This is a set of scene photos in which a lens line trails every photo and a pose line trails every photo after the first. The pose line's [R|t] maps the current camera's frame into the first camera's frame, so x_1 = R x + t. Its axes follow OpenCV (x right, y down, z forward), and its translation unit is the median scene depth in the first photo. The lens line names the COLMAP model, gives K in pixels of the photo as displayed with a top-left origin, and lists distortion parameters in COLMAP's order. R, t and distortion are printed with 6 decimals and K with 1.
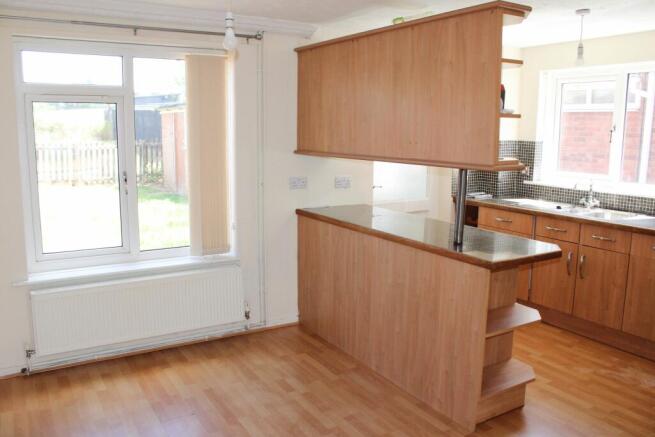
lens RADIAL K [[559.6, 0, 327.5], [0, 559.6, 218.5], [0, 0, 1]] dist [-0.159641, 0.147147]
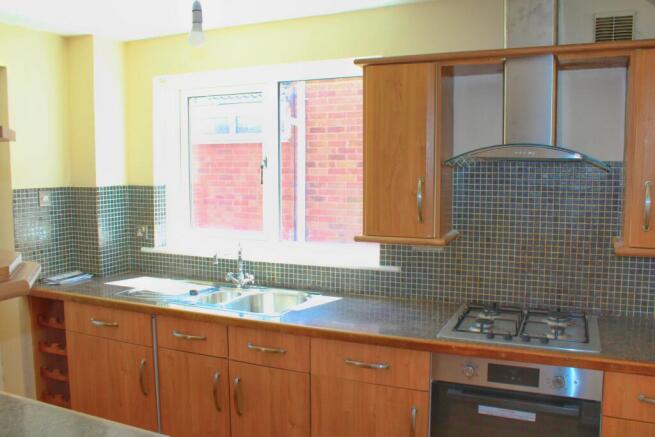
lens RADIAL K [[559.6, 0, 327.5], [0, 559.6, 218.5], [0, 0, 1]] dist [-0.159641, 0.147147]
pose [[0.827087, -0.060159, 0.558845, 0.202921], [0.098196, 0.994431, -0.038280, -0.063512], [-0.553430, 0.086537, 0.828388, 0.388436]]
